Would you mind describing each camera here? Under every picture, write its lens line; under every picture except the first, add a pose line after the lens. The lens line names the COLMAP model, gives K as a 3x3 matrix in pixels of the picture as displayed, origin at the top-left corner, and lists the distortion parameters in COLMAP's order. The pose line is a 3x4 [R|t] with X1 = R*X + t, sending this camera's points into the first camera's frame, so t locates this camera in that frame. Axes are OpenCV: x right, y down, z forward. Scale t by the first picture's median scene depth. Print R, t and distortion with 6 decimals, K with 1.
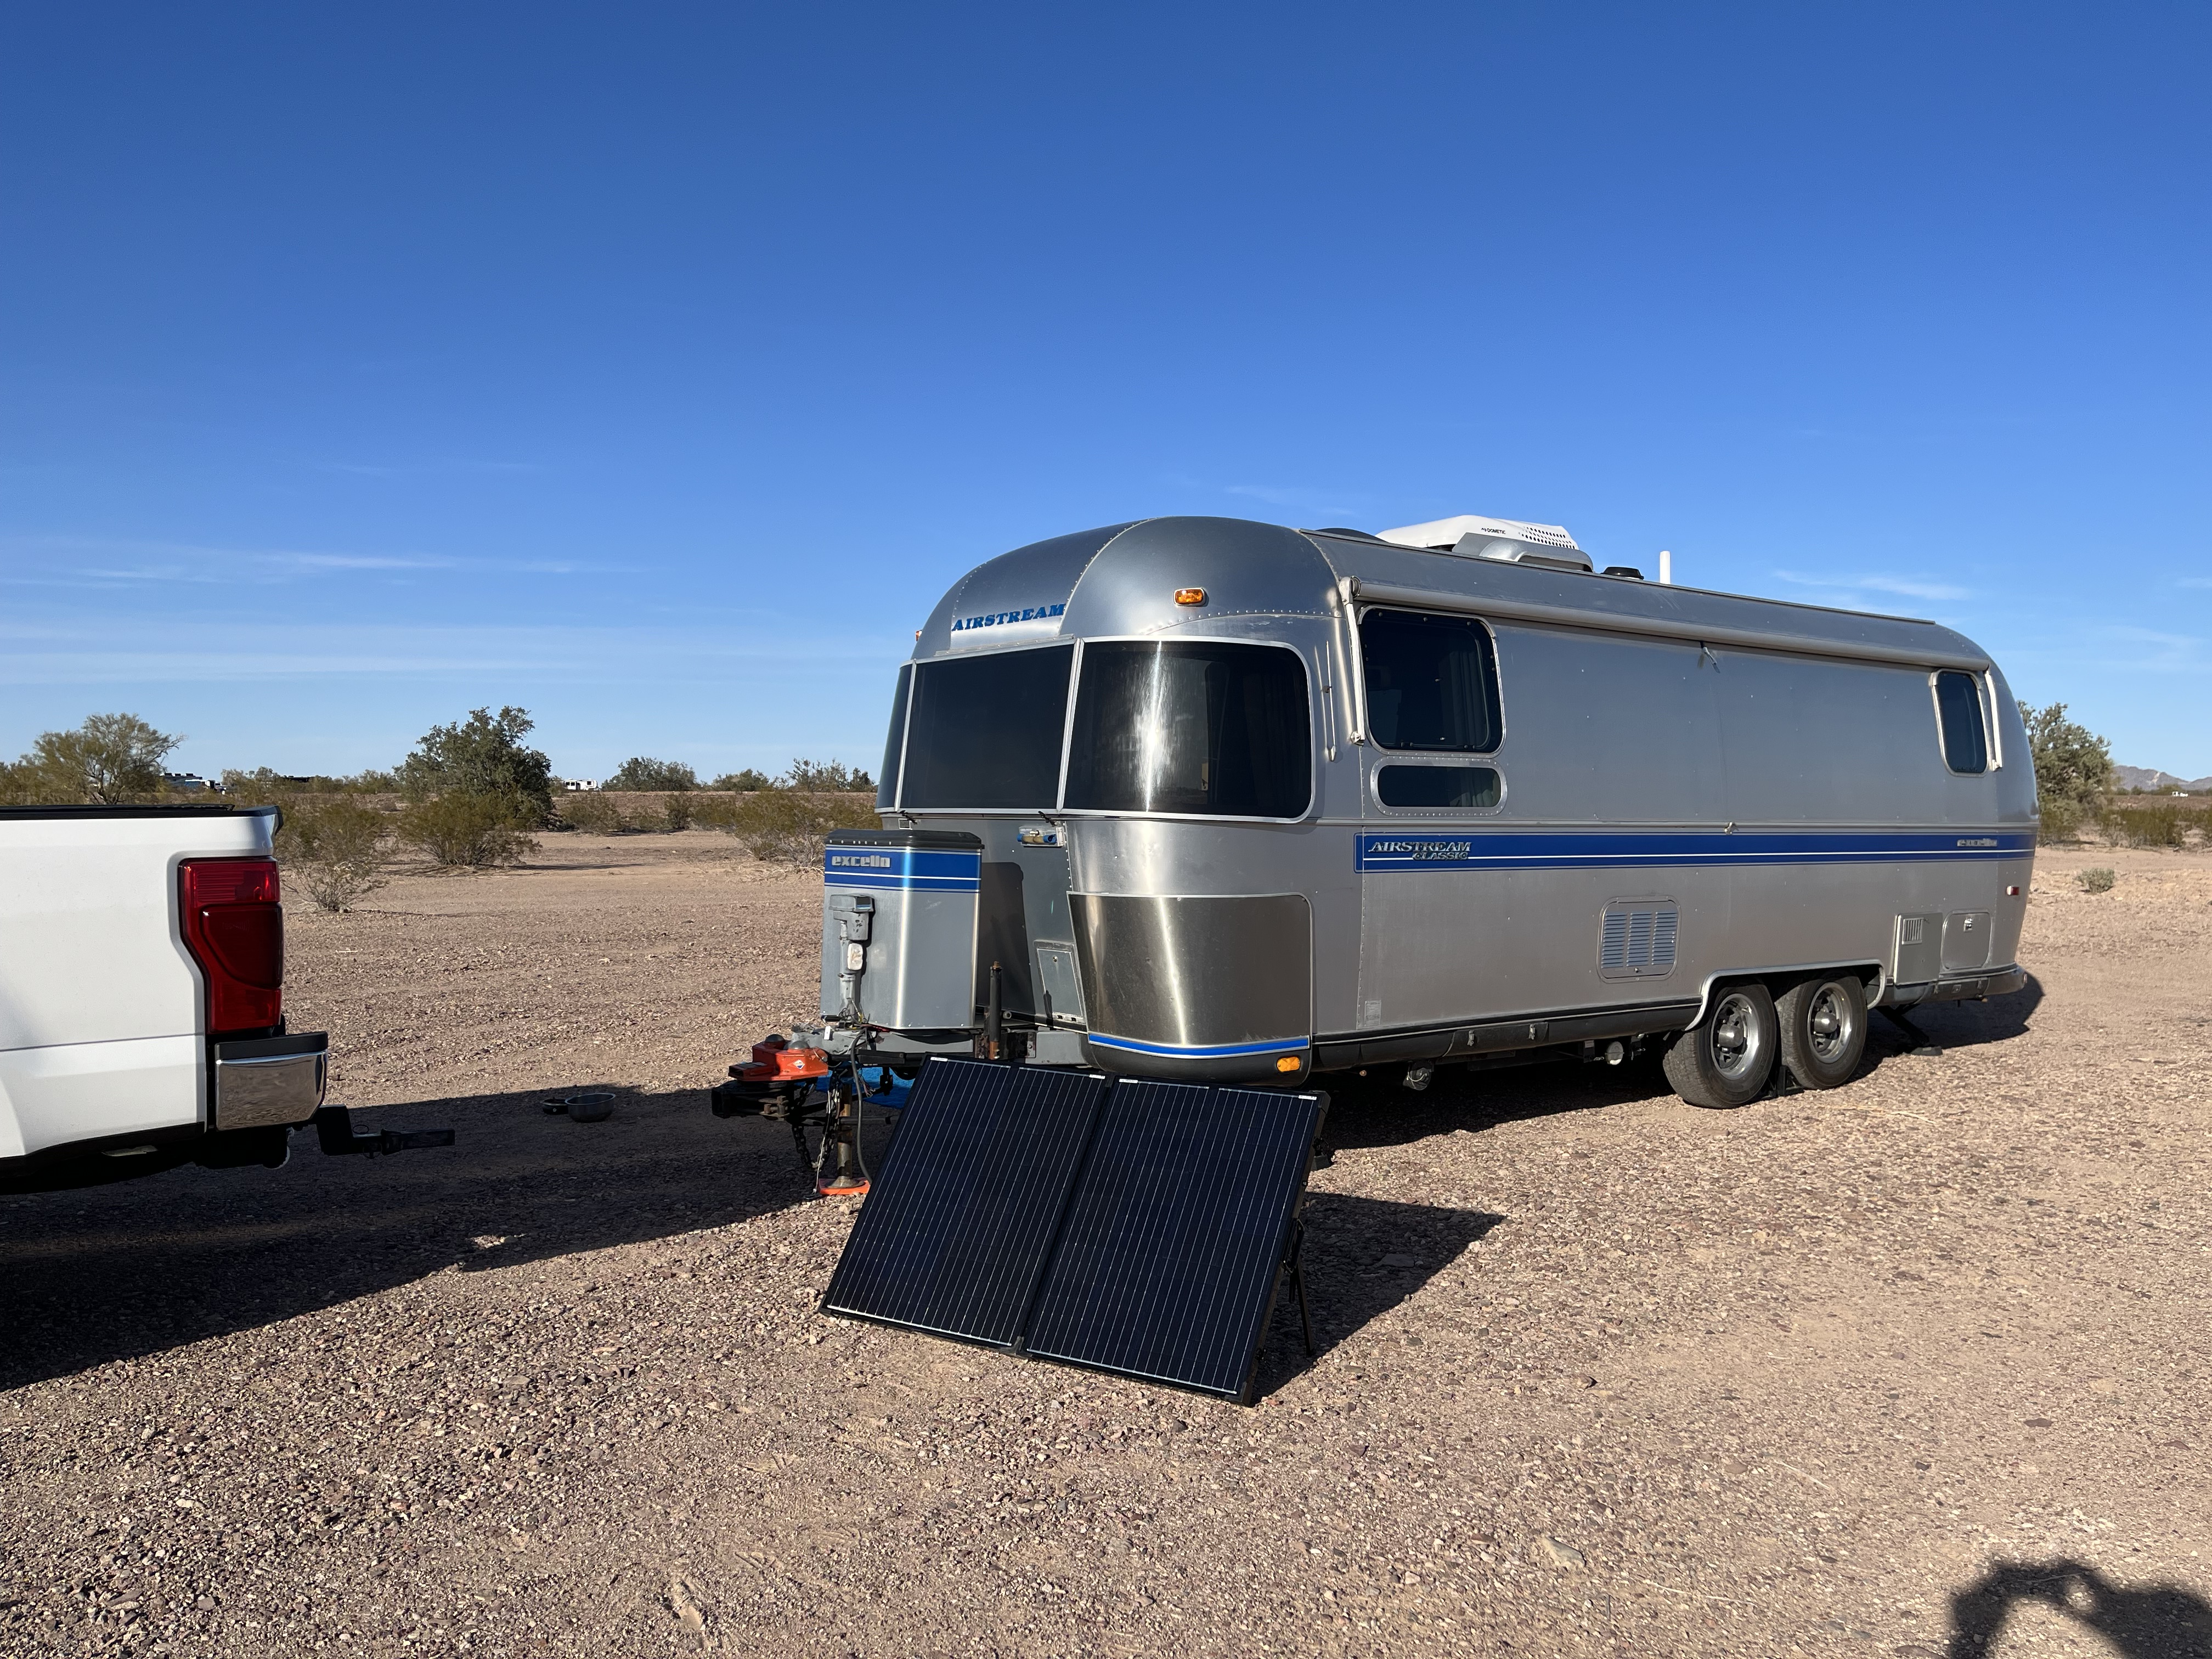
lens RADIAL K [[1609.5, 0, 1106.0], [0, 1609.5, 829.5], [0, 0, 1]] dist [0.088030, -0.165020]
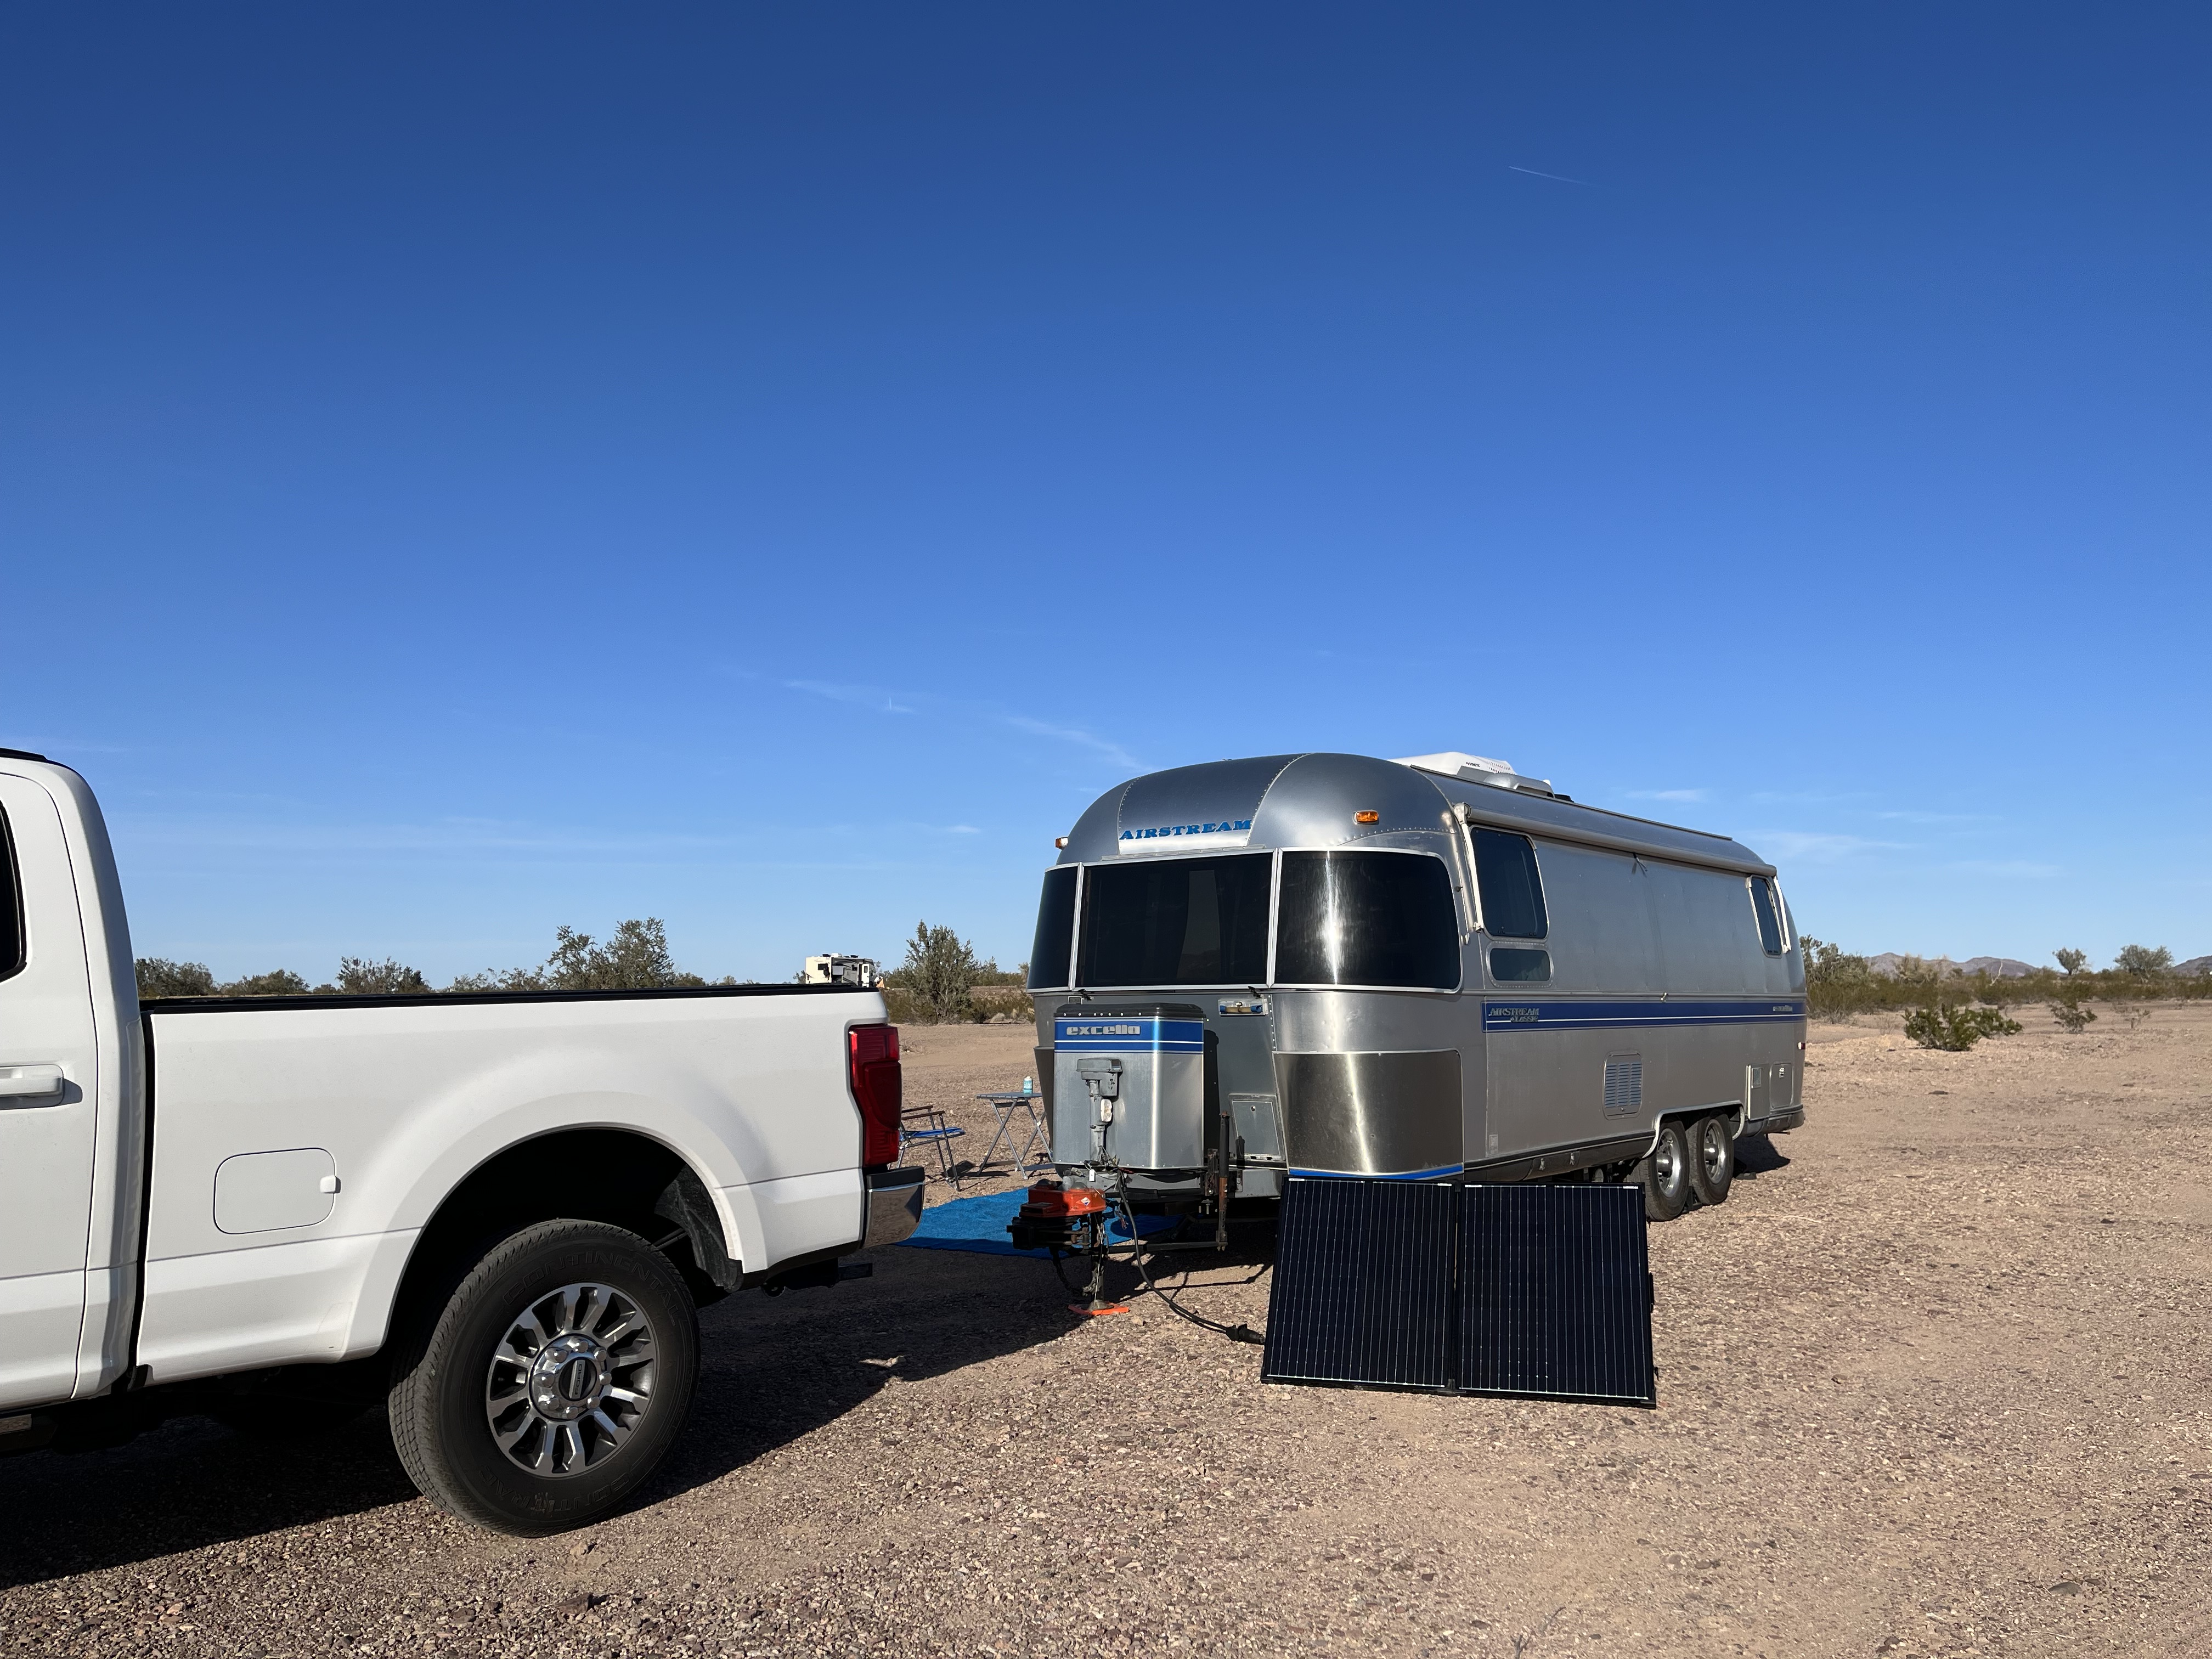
lens RADIAL K [[1609.5, 0, 1106.0], [0, 1609.5, 829.5], [0, 0, 1]] dist [0.088030, -0.165020]
pose [[0.966344, 0.012357, 0.256957, -0.463515], [0.018495, 0.992924, -0.117304, 0.012111], [-0.256589, 0.118109, 0.959277, -0.173849]]
